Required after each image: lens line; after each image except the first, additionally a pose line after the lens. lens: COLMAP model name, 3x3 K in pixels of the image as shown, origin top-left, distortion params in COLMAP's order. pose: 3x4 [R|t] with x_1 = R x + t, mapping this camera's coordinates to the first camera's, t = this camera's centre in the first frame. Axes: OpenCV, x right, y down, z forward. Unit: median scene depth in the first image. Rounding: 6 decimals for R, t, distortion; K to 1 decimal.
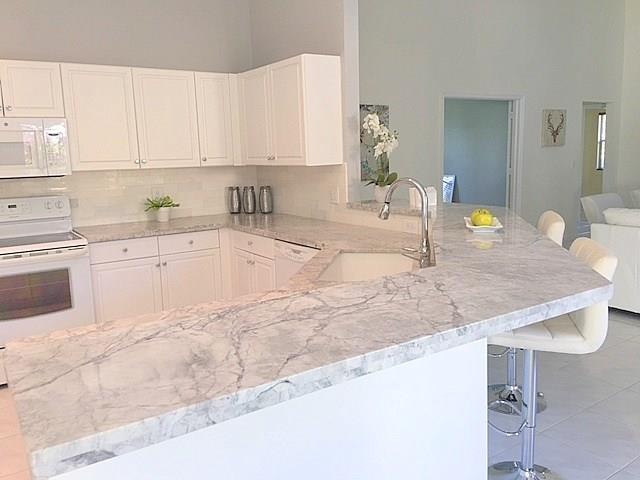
lens RADIAL K [[552.0, 0, 320.0], [0, 552.0, 240.0], [0, 0, 1]] dist [0.066728, -0.002376]
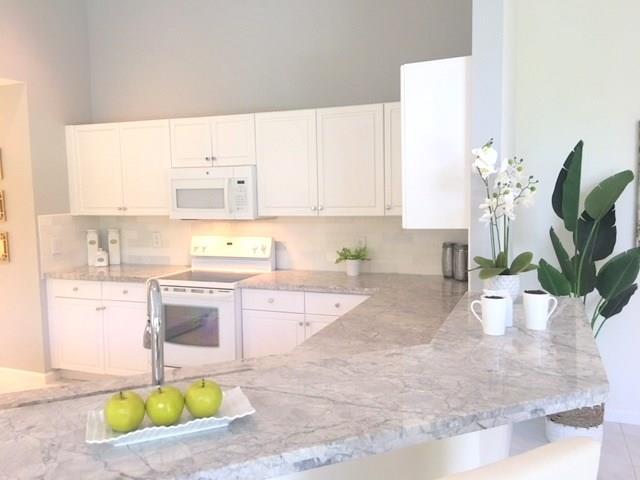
lens RADIAL K [[552.0, 0, 320.0], [0, 552.0, 240.0], [0, 0, 1]] dist [0.066728, -0.002376]
pose [[0.556437, 0.083823, -0.826651, 0.455110], [-0.131196, 0.991281, 0.012205, -0.103702], [0.820466, 0.101662, 0.562583, 0.504523]]
